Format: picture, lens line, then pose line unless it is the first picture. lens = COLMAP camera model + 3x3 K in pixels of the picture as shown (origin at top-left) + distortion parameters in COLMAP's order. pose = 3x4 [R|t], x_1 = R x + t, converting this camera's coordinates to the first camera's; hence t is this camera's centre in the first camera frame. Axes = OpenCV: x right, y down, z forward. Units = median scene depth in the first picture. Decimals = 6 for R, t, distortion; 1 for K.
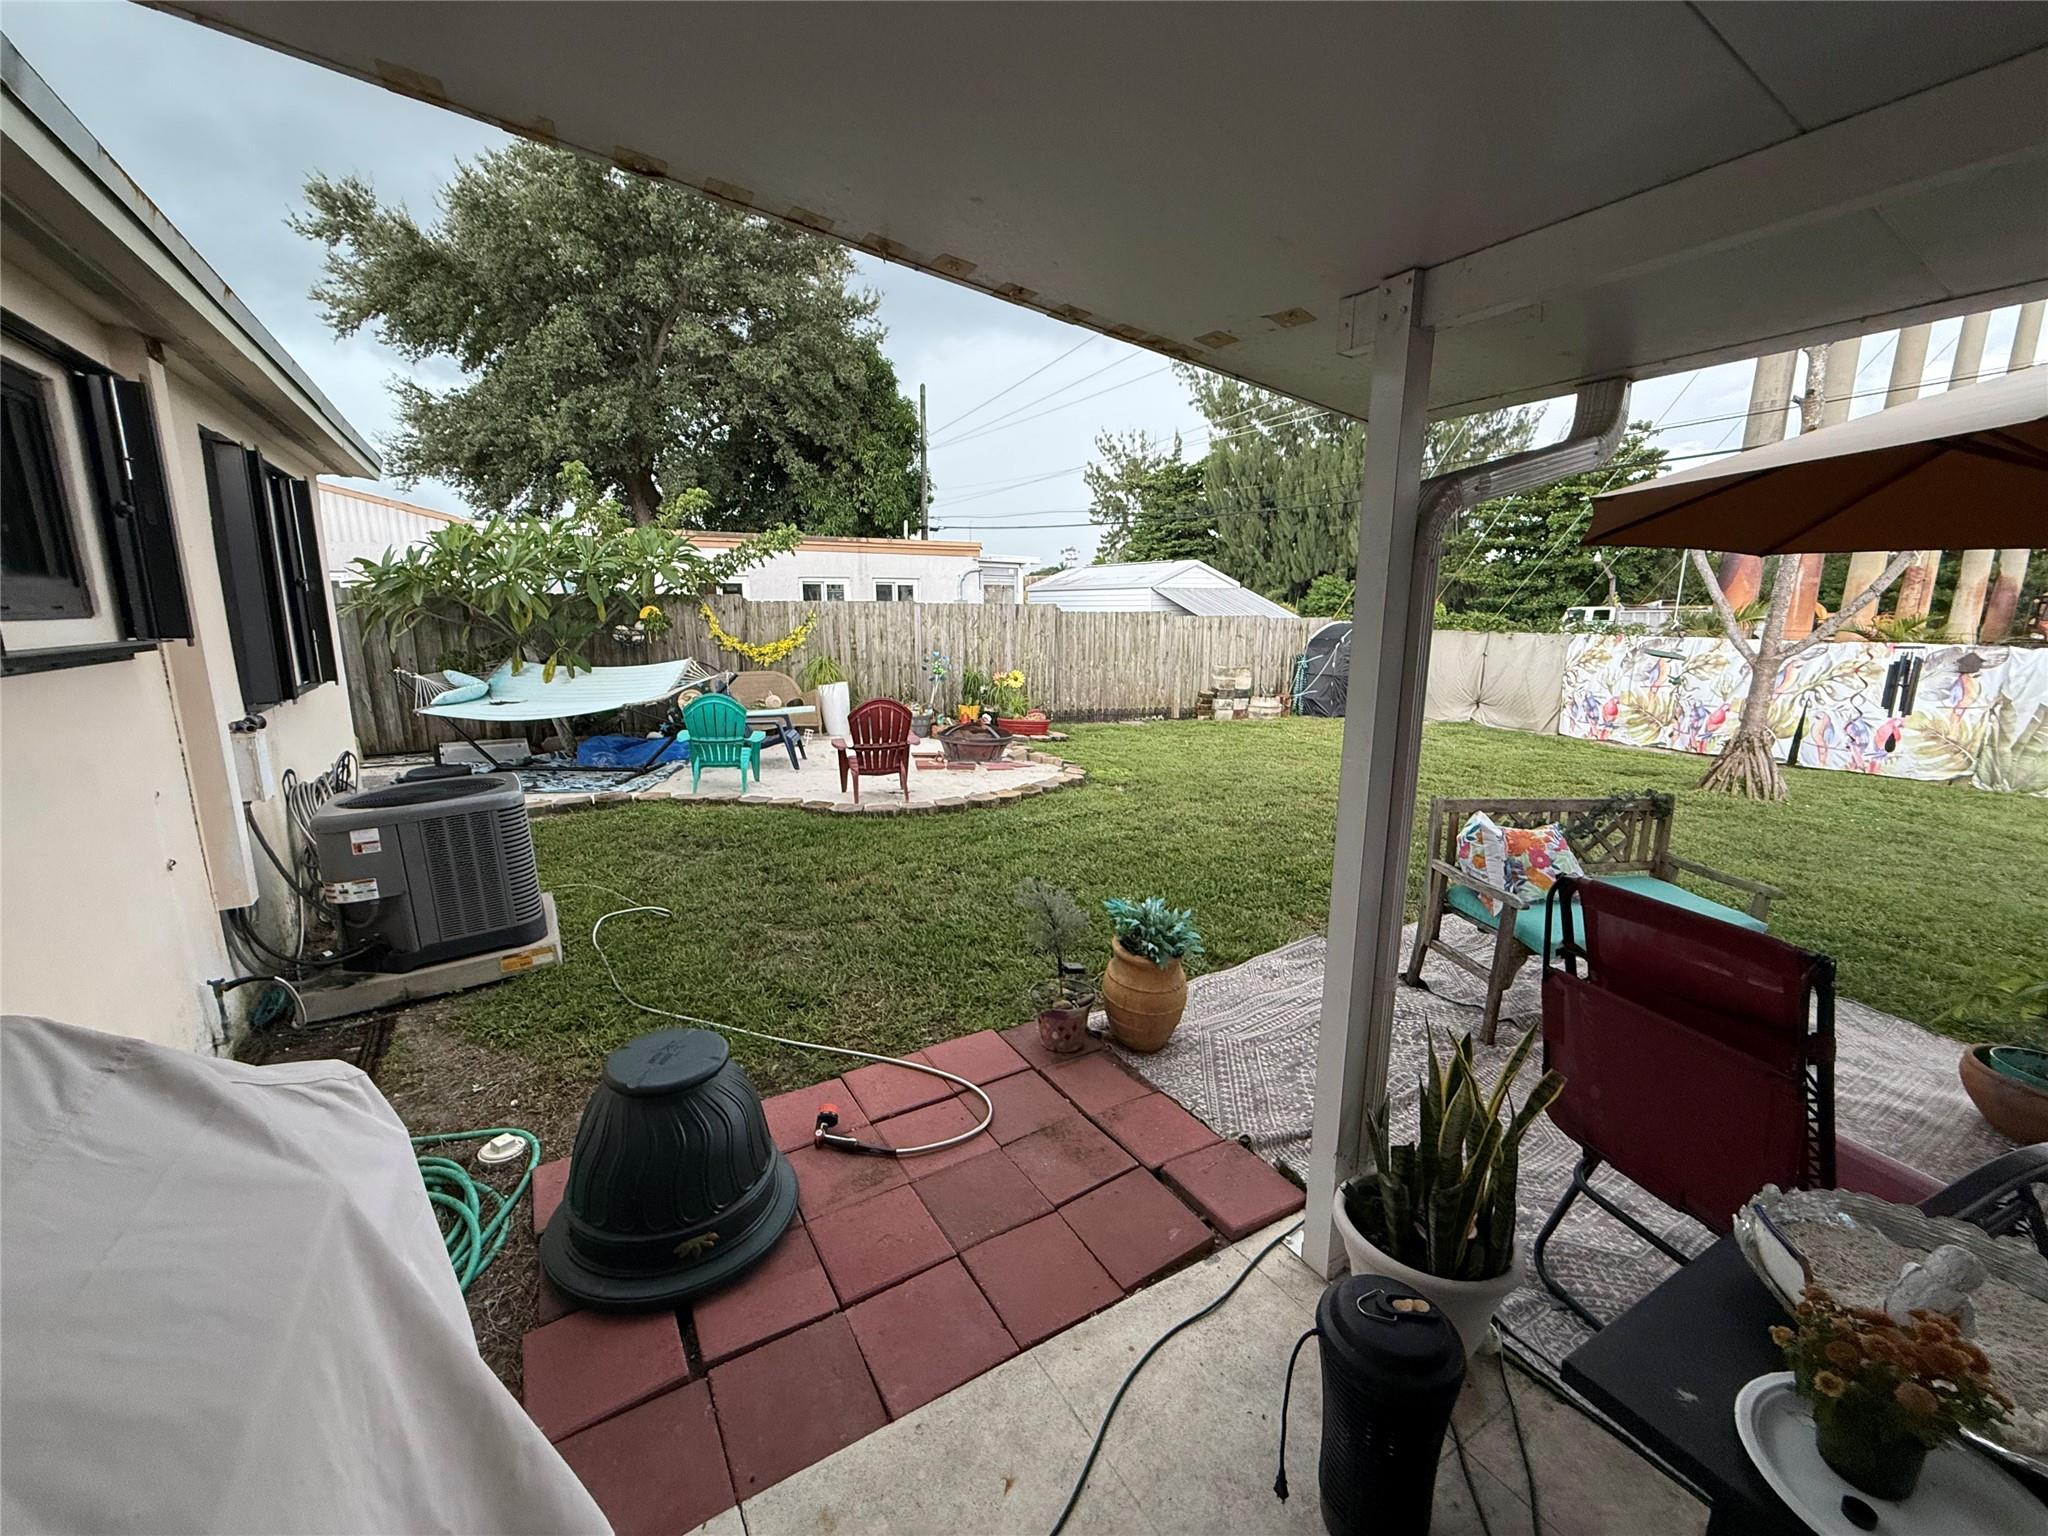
lens RADIAL K [[810.0, 0, 1019.4], [0, 810.0, 768.5], [0, 0, 1]] dist [0.000070, 0.000039]
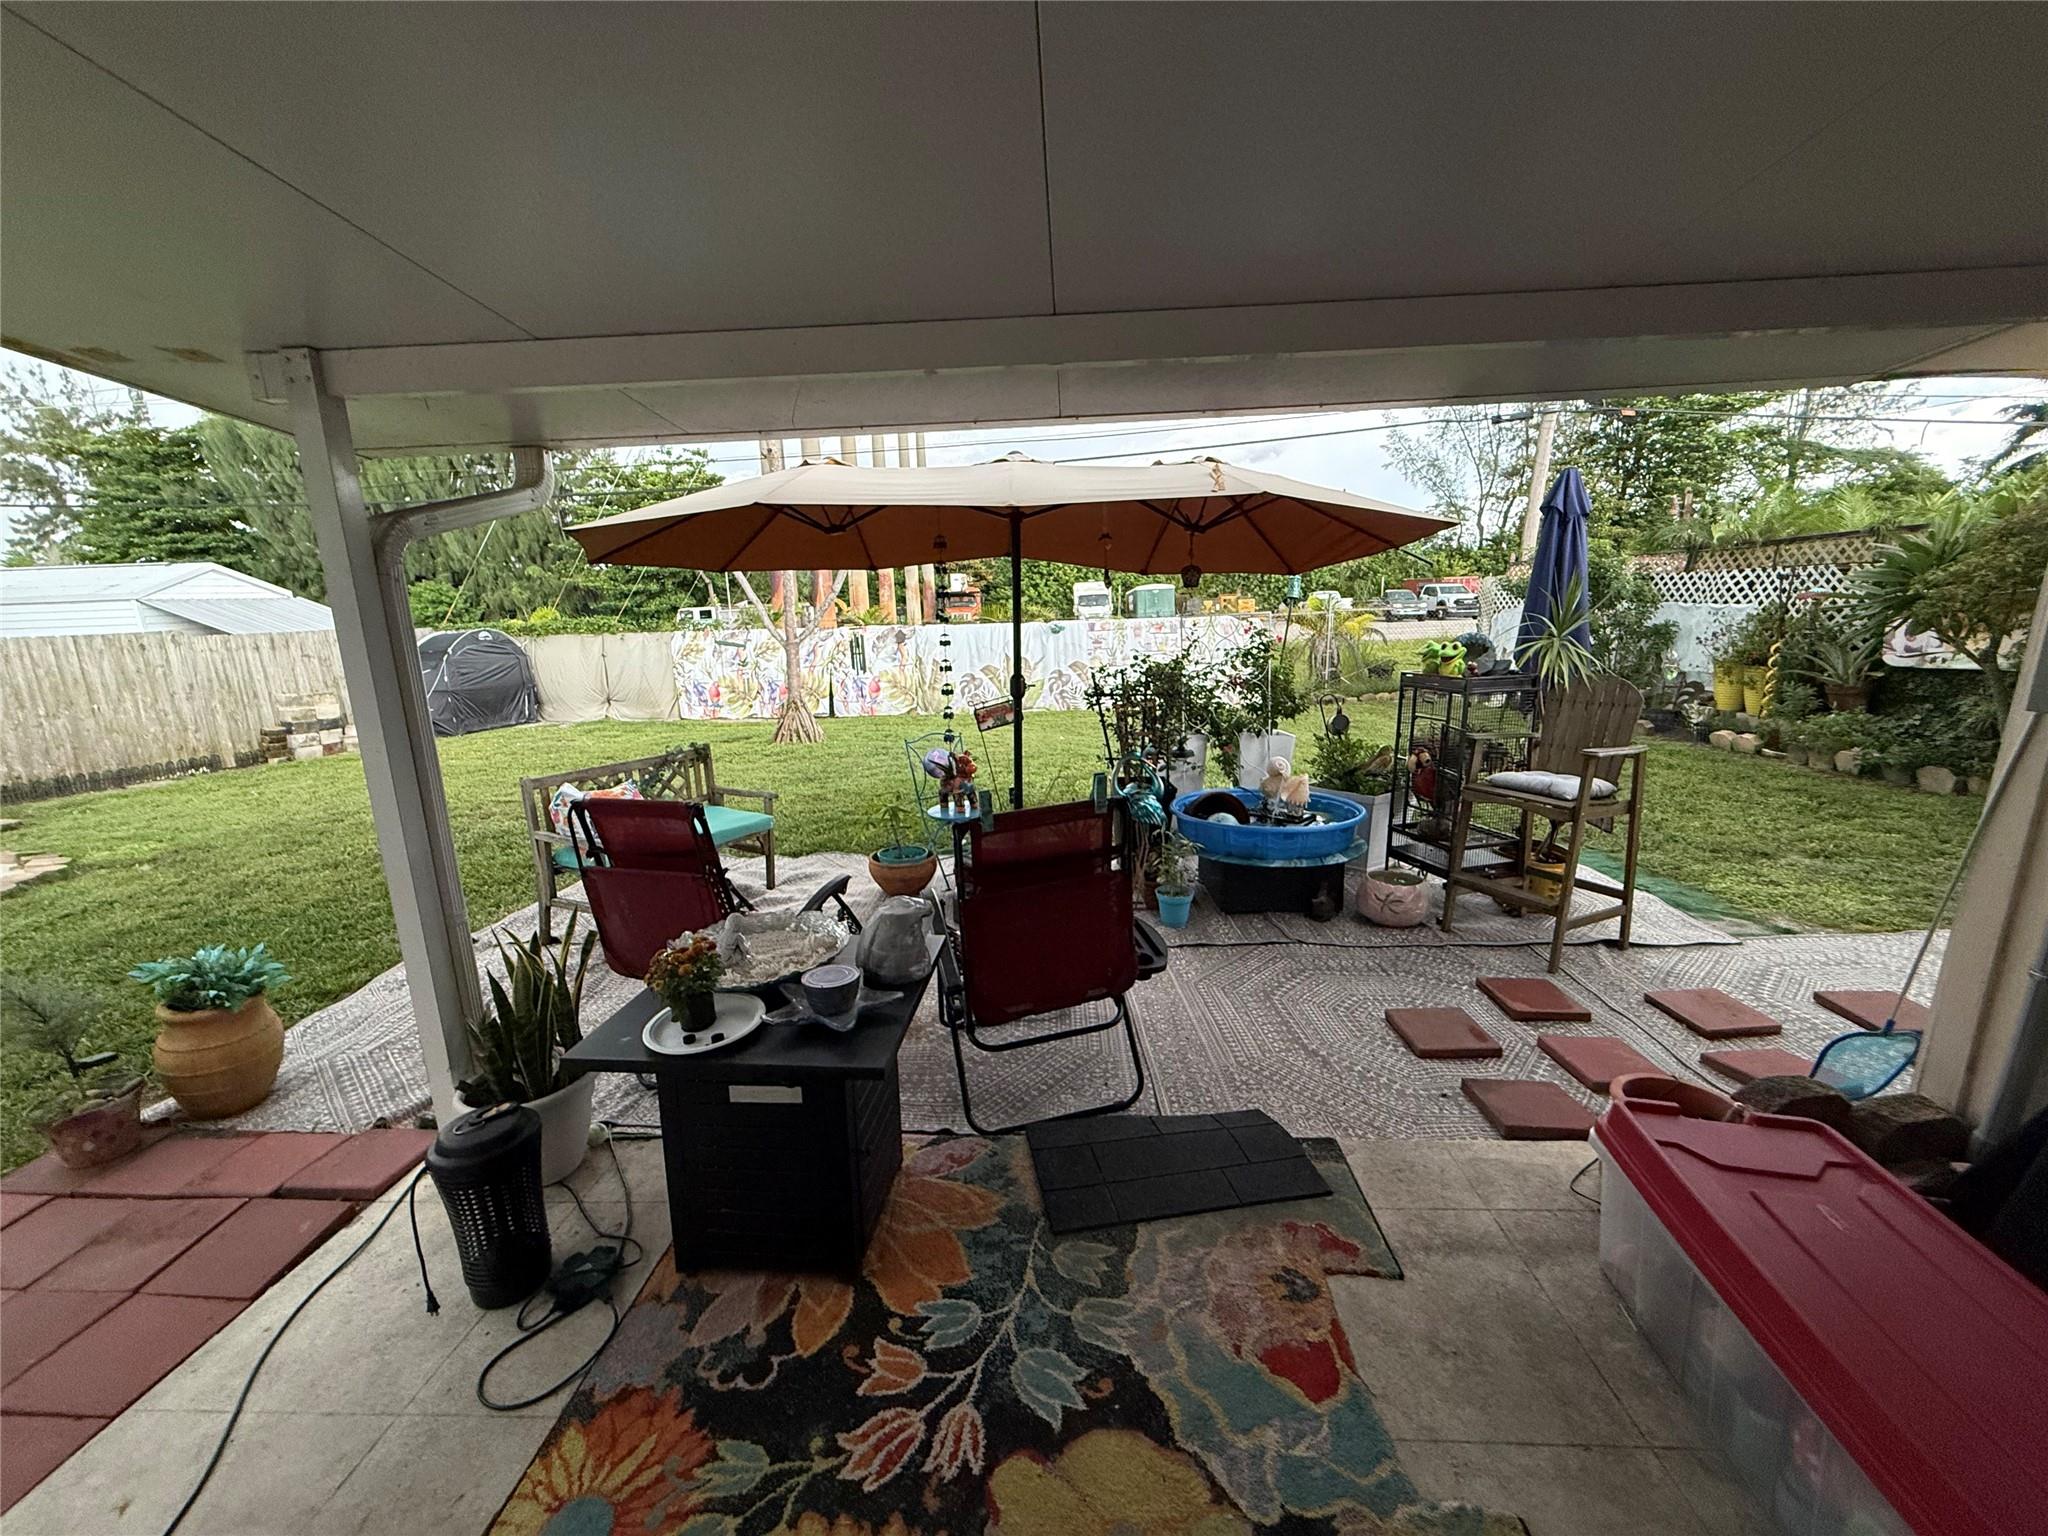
lens RADIAL K [[810.0, 0, 1019.4], [0, 810.0, 768.5], [0, 0, 1]] dist [0.000070, 0.000039]
pose [[0.565817, -0.188955, 0.802588, -0.003087], [0.193443, 0.976641, 0.093557, 0.020505], [-0.801518, 0.102318, 0.589152, -0.099405]]
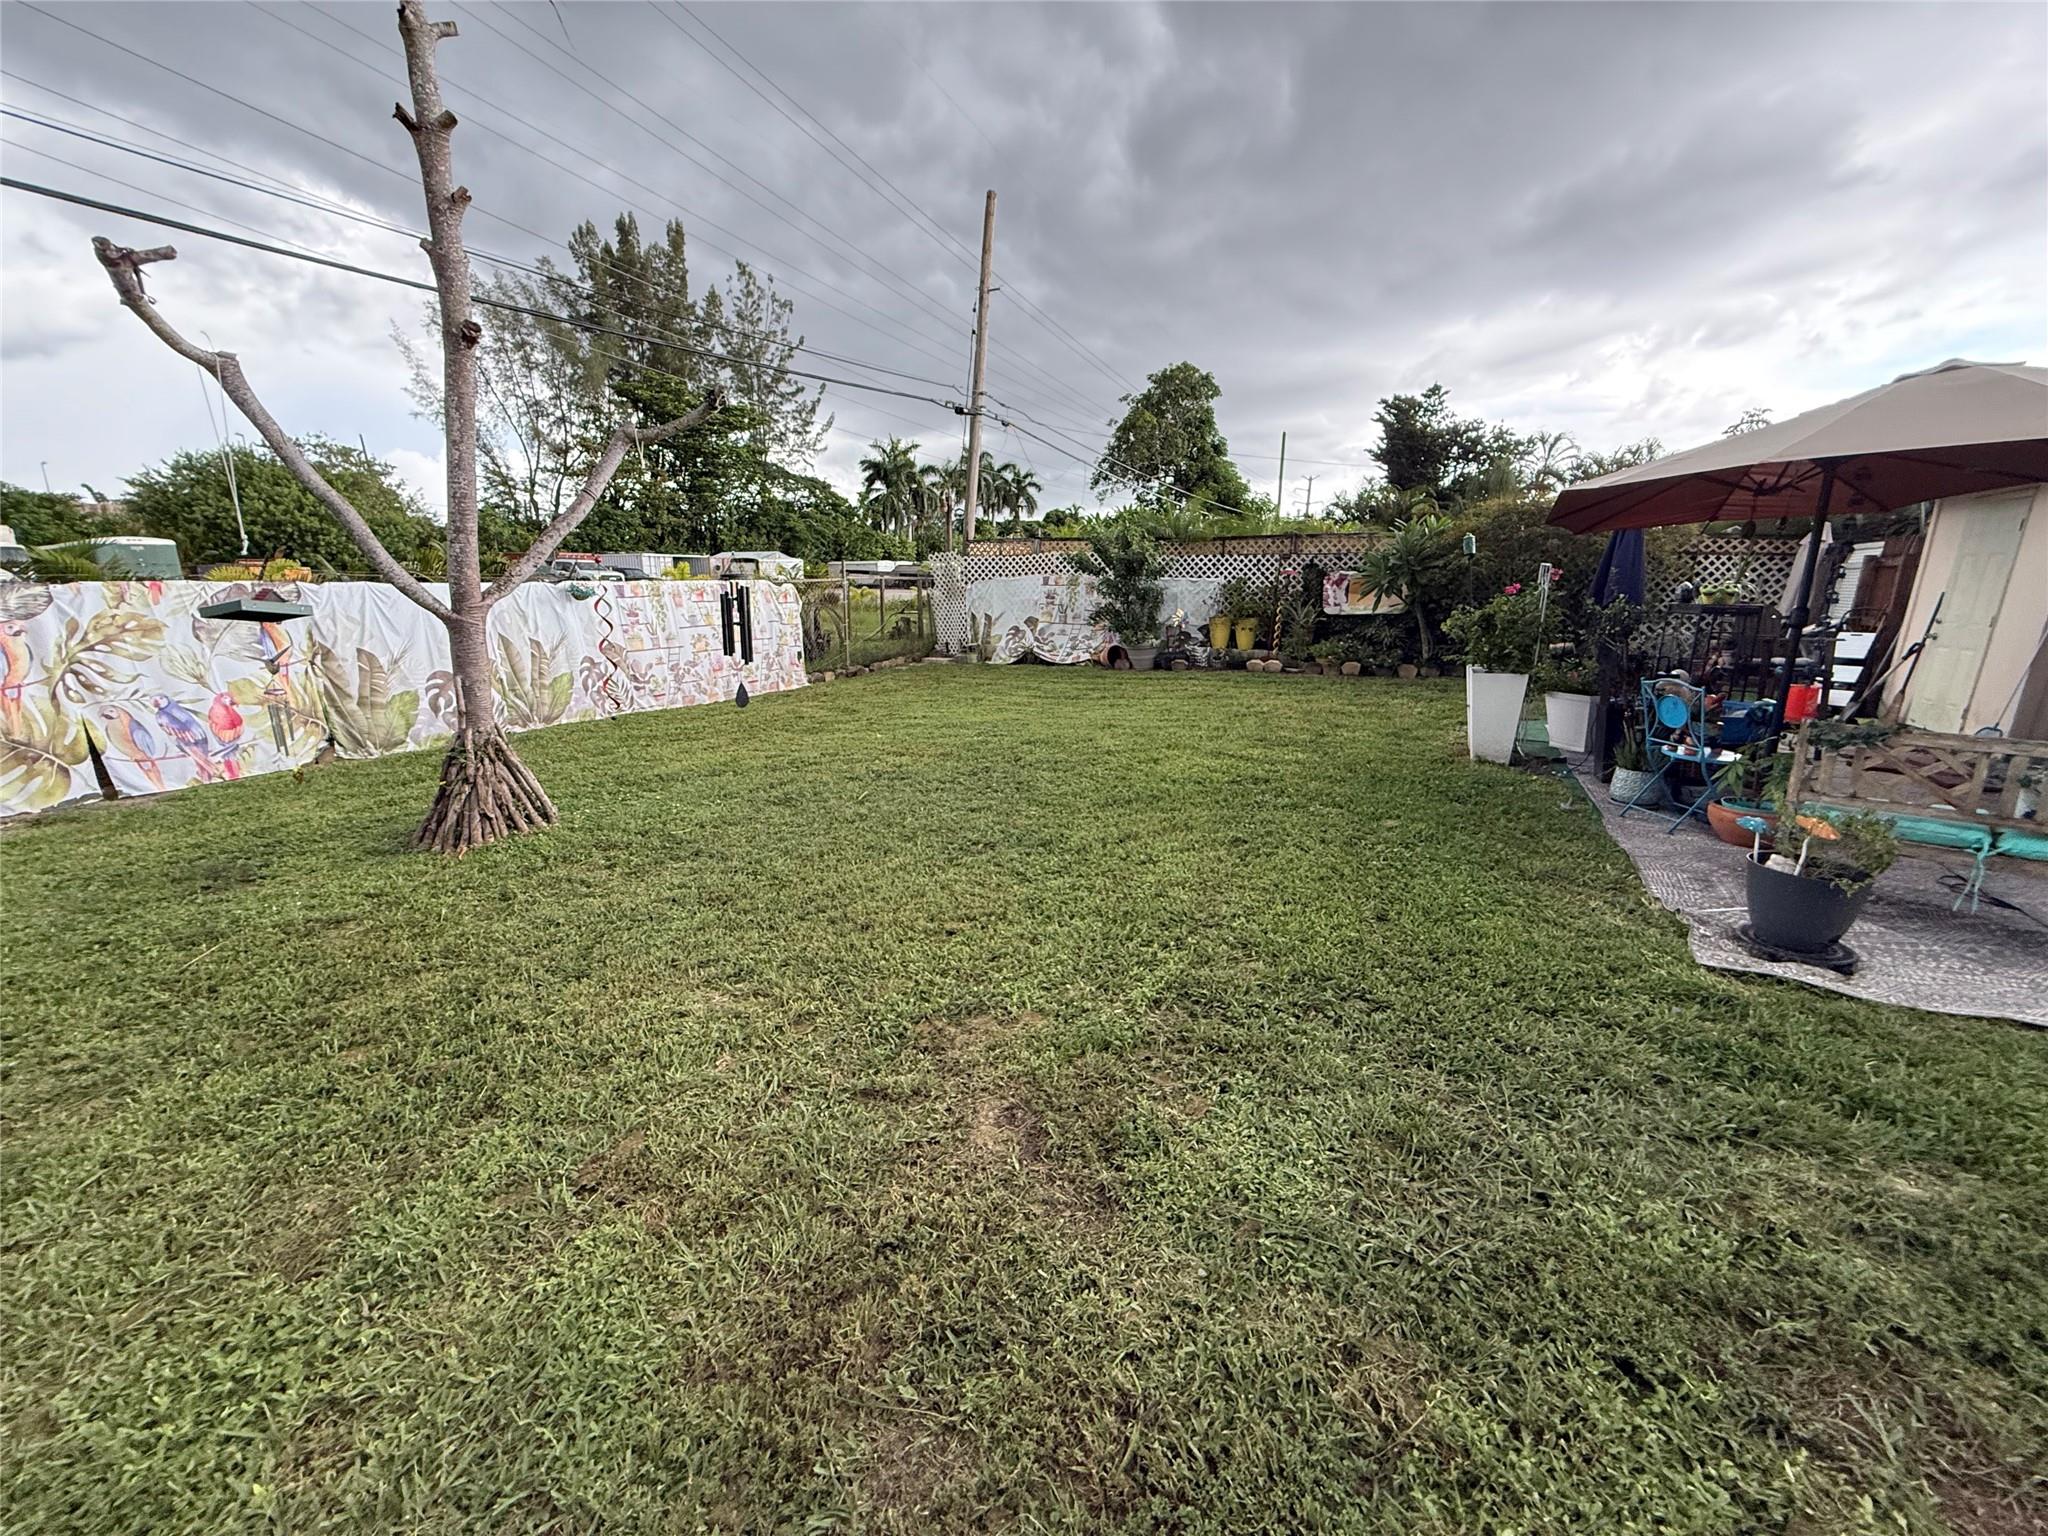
lens RADIAL K [[810.0, 0, 1019.4], [0, 810.0, 768.5], [0, 0, 1]] dist [0.000070, 0.000039]
pose [[-0.498257, -0.214131, 0.840171, 0.124868], [0.156353, 0.930946, 0.329991, -0.096439], [-0.852815, 0.295784, -0.430370, 0.582634]]
